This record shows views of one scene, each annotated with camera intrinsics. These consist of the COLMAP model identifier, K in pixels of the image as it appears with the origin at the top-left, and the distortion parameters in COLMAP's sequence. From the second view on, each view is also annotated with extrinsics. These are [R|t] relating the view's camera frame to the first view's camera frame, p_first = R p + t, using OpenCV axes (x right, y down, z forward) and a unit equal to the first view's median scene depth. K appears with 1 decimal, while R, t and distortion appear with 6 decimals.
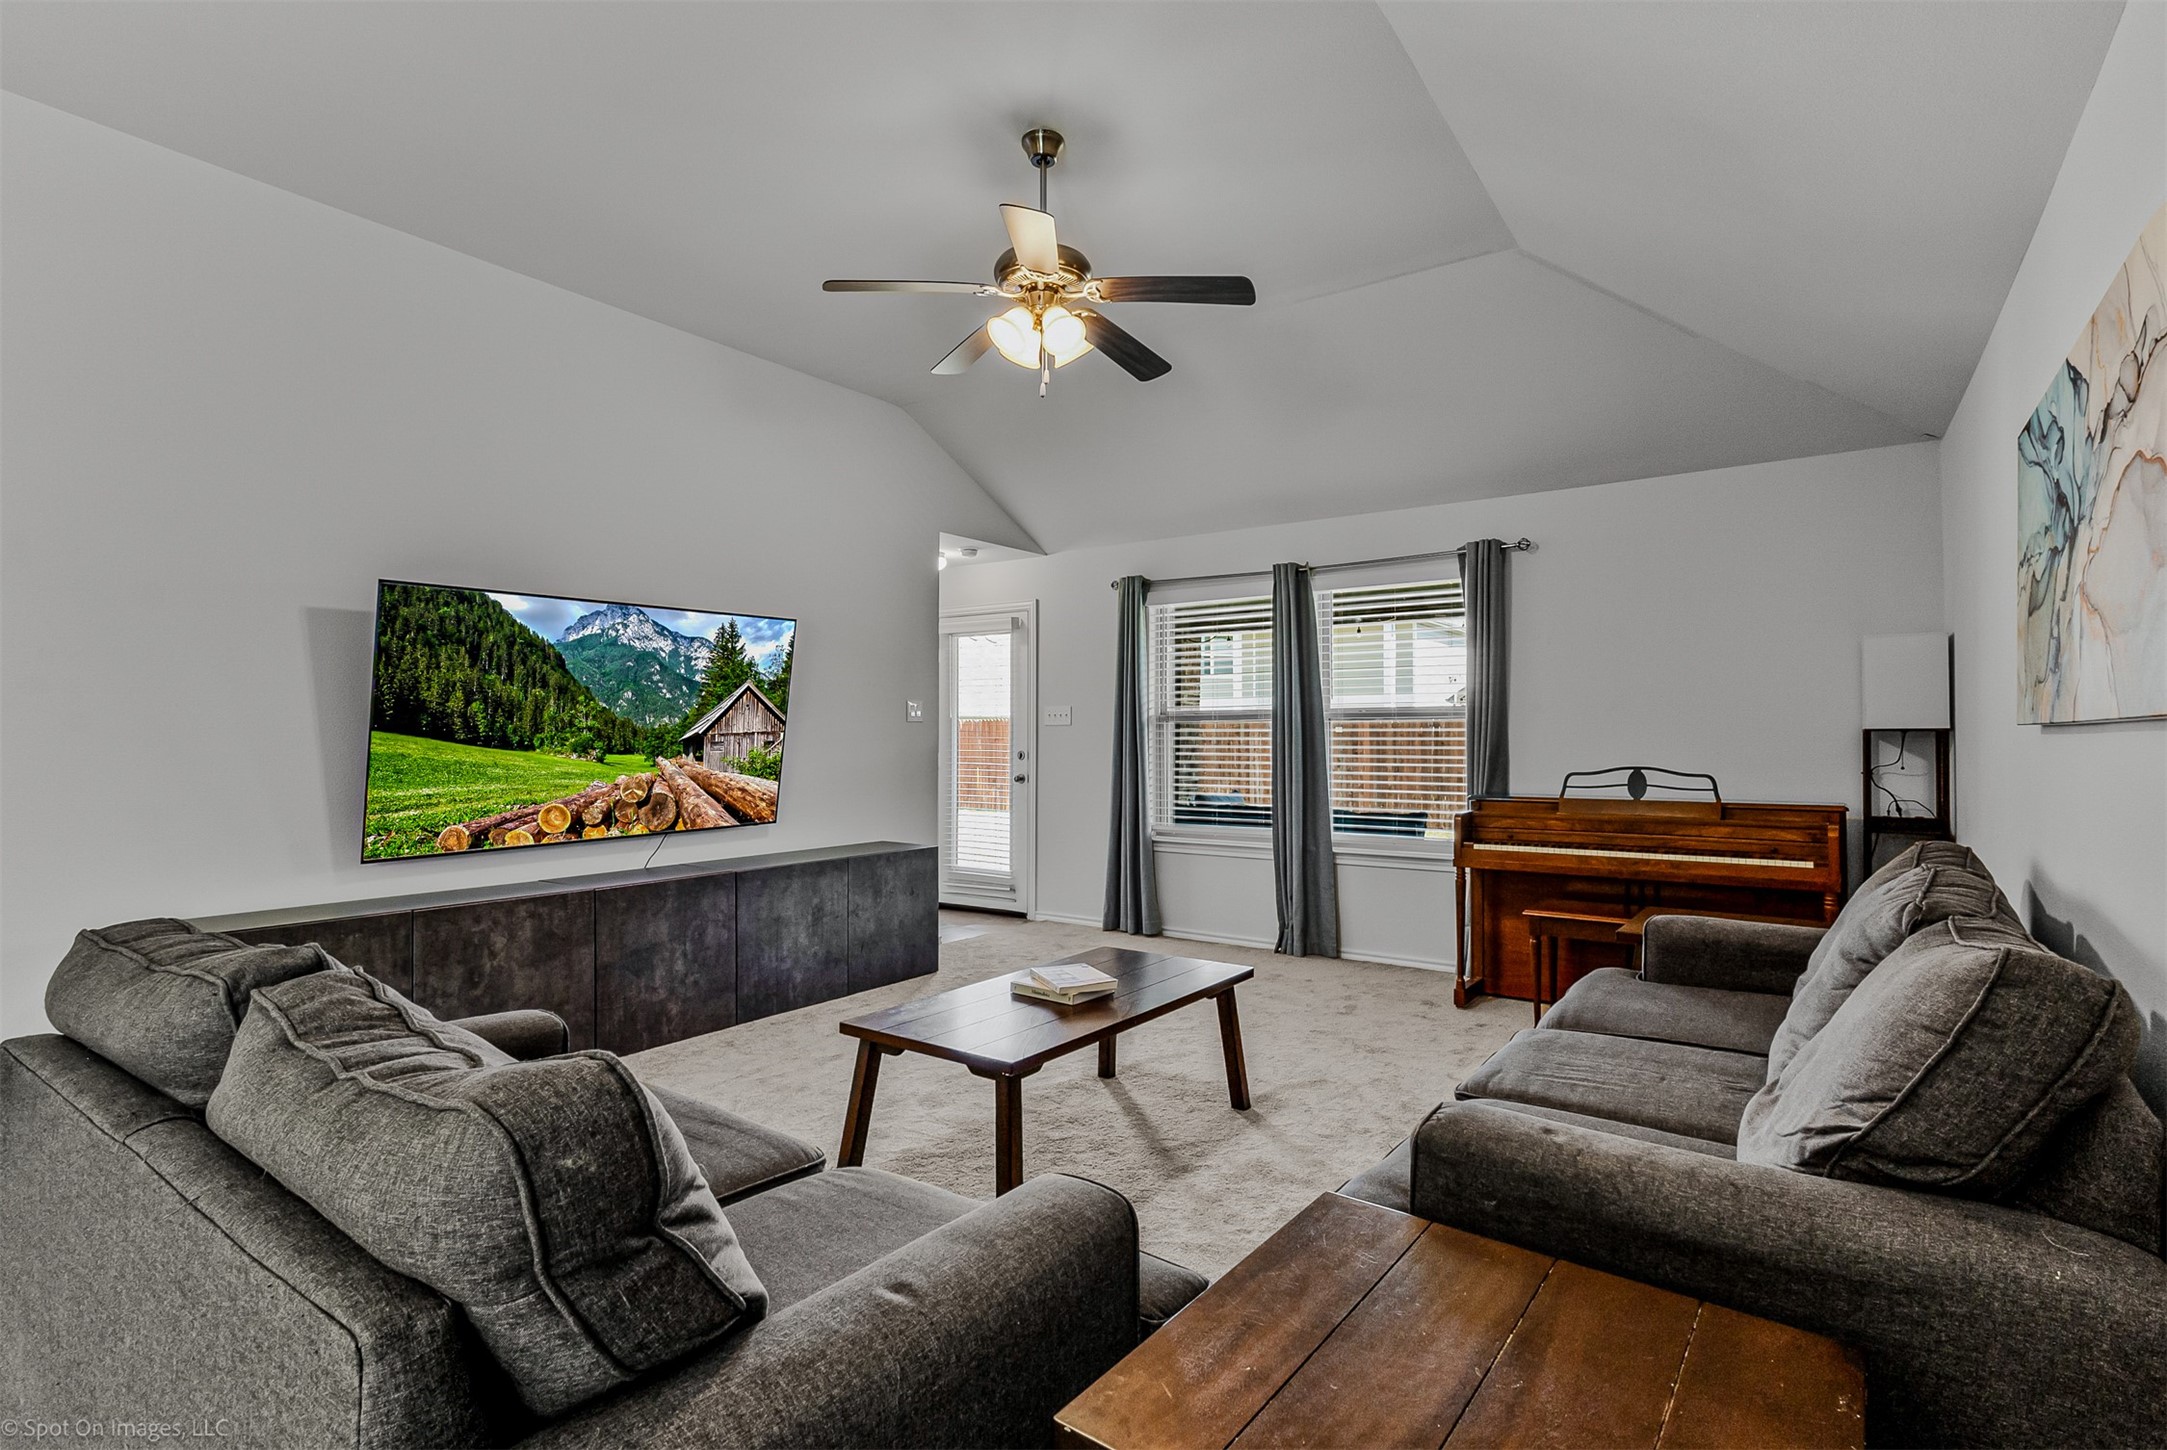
lens RADIAL K [[1085.3, 0, 1071.7], [0, 1085.3, 733.0], [0, 0, 1]] dist [0.035957, 0.000166]
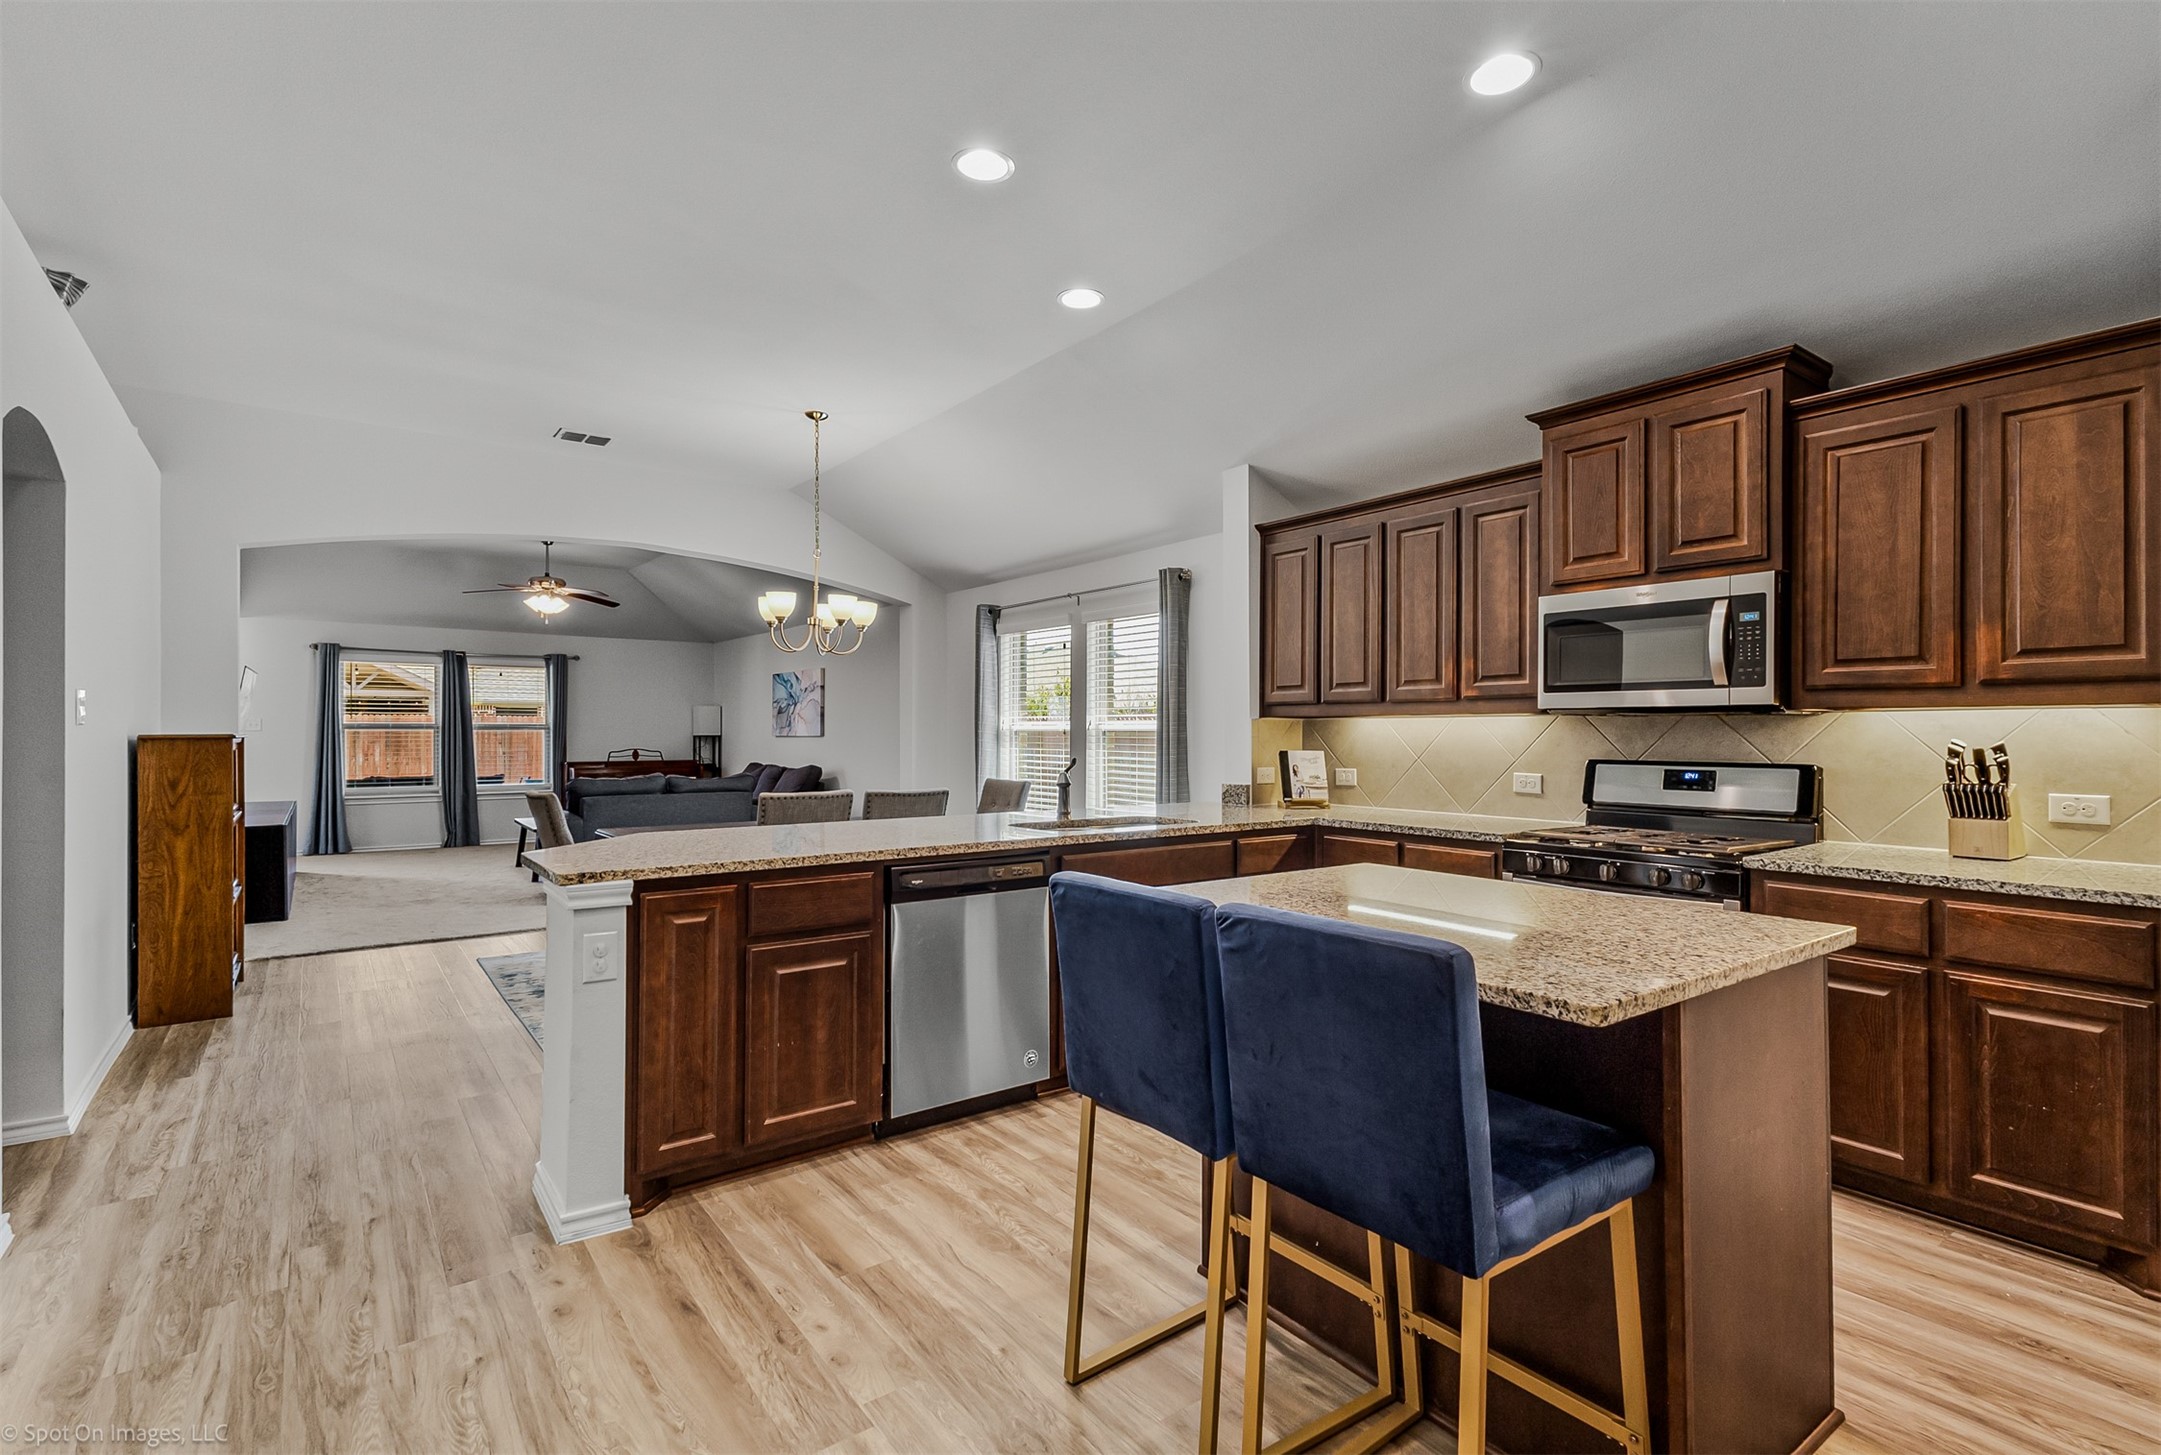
lens RADIAL K [[1010.4, 0, 1108.4], [0, 1010.4, 732.3], [0, 0, 1]] dist [0.027347, 0.000179]
pose [[0.290759, 0.002025, 0.956794, -1.262218], [-0.007508, 0.999972, 0.000165, -0.016235], [-0.956767, -0.007232, 0.290766, -0.701353]]
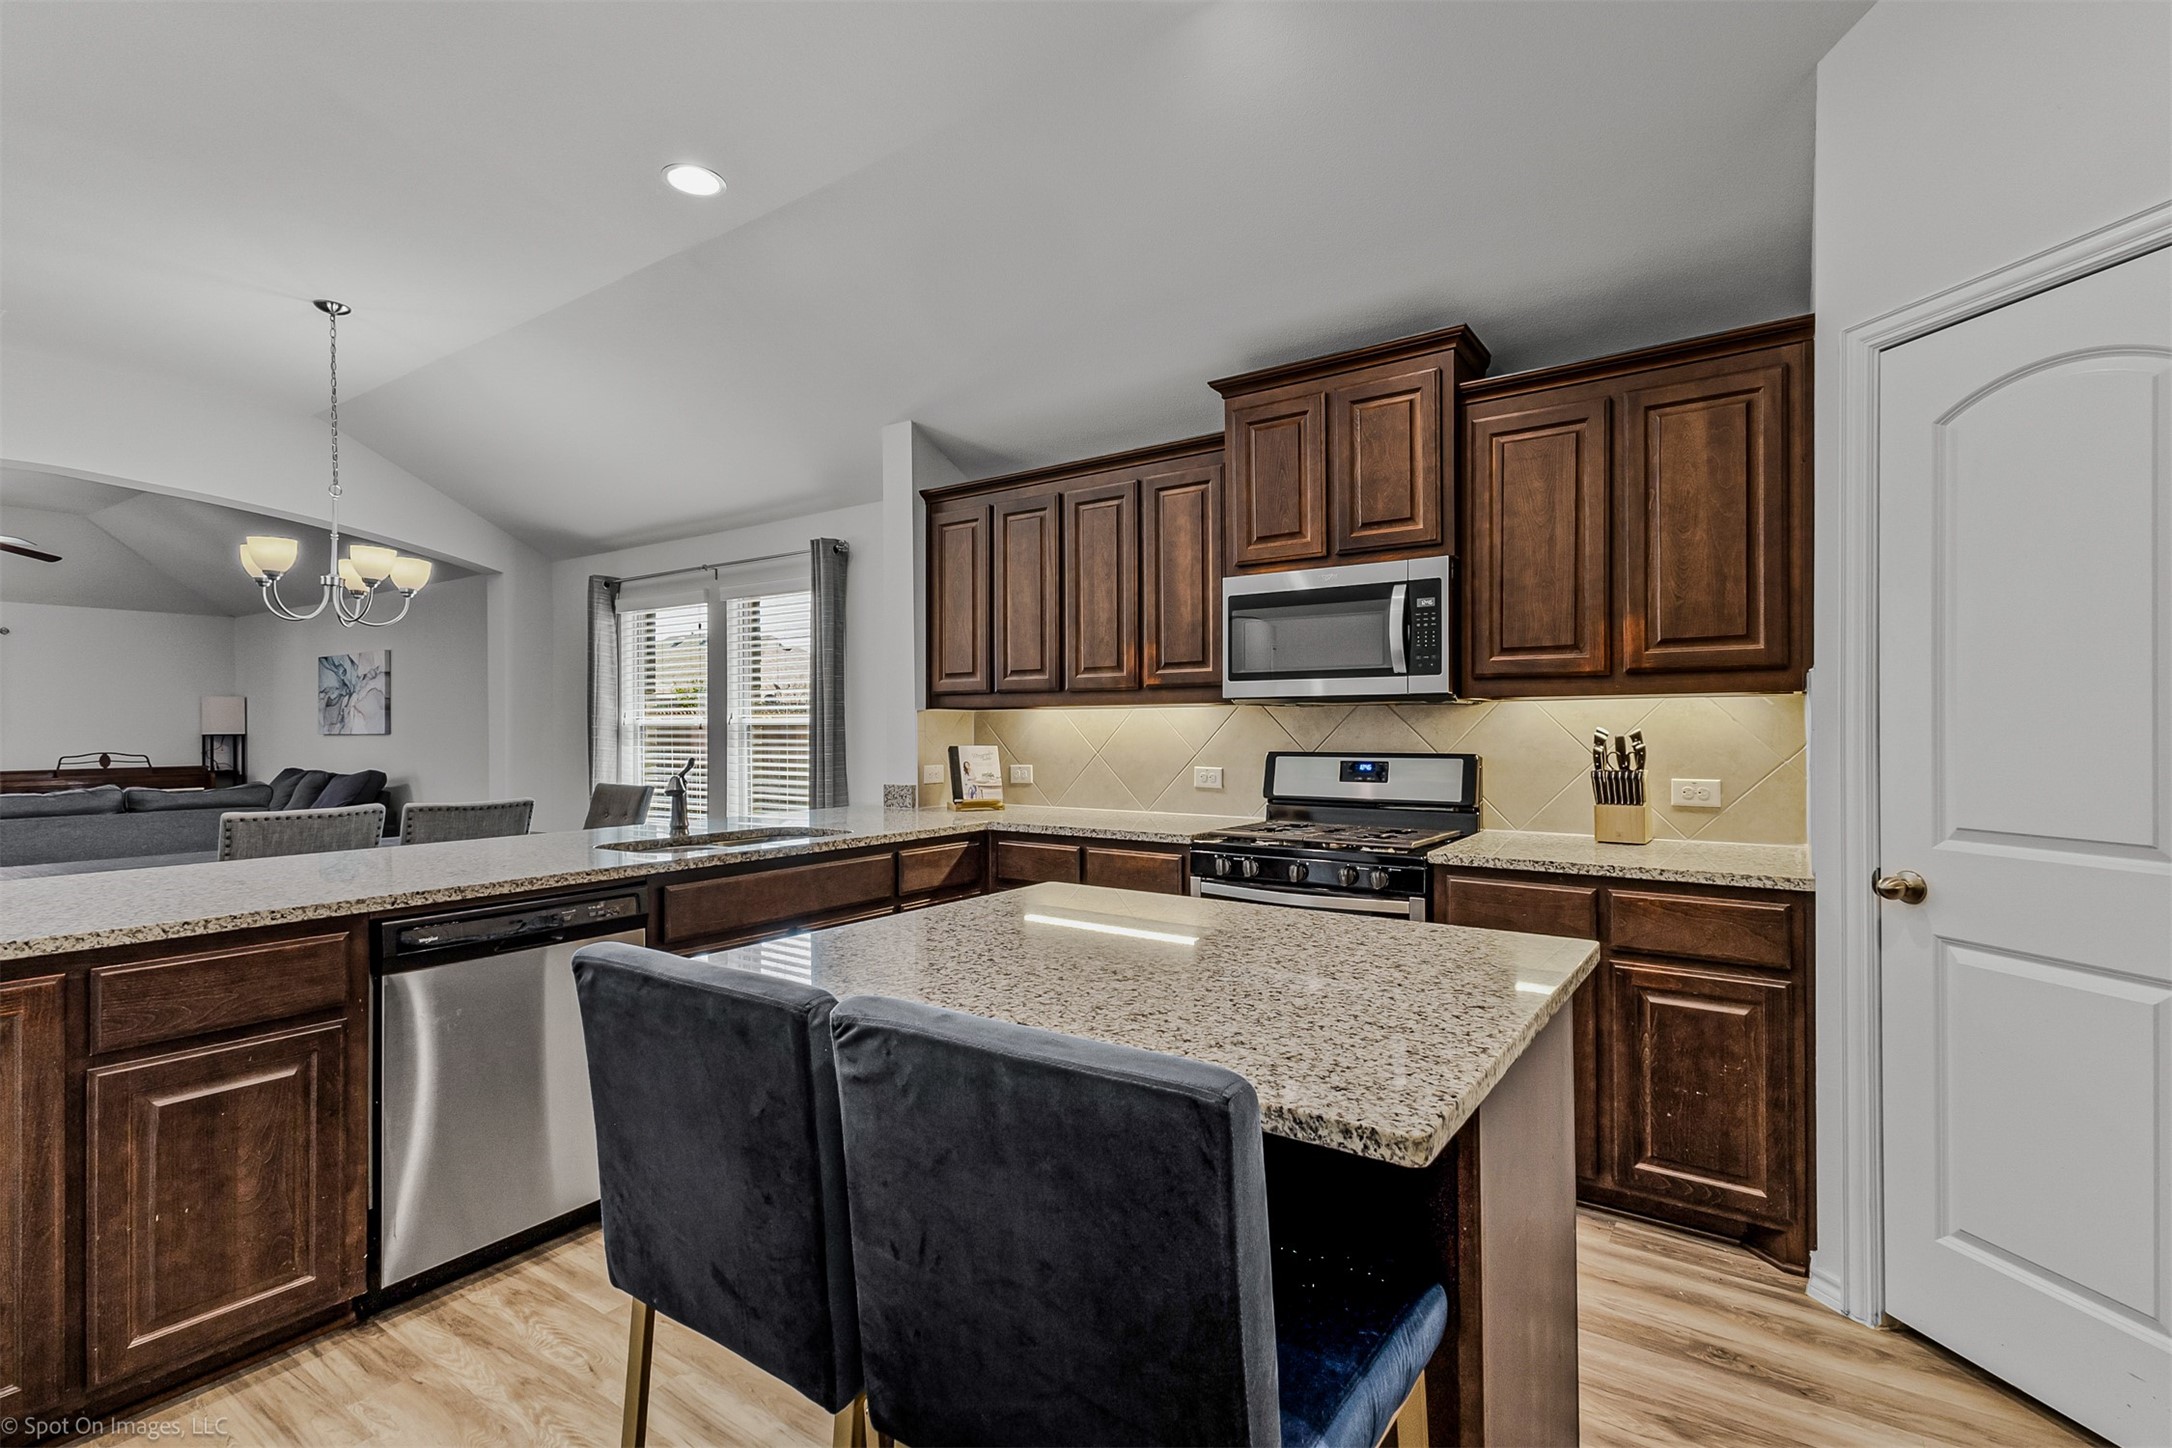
lens RADIAL K [[1015.6, 0, 1080.6], [0, 1015.6, 734.6], [0, 0, 1]] dist [0.027347, 0.000179]
pose [[0.001973, -0.005790, 0.999981, -1.169933], [-0.001730, 0.999982, 0.005793, -0.014756], [-0.999997, -0.001742, 0.001963, -0.692076]]
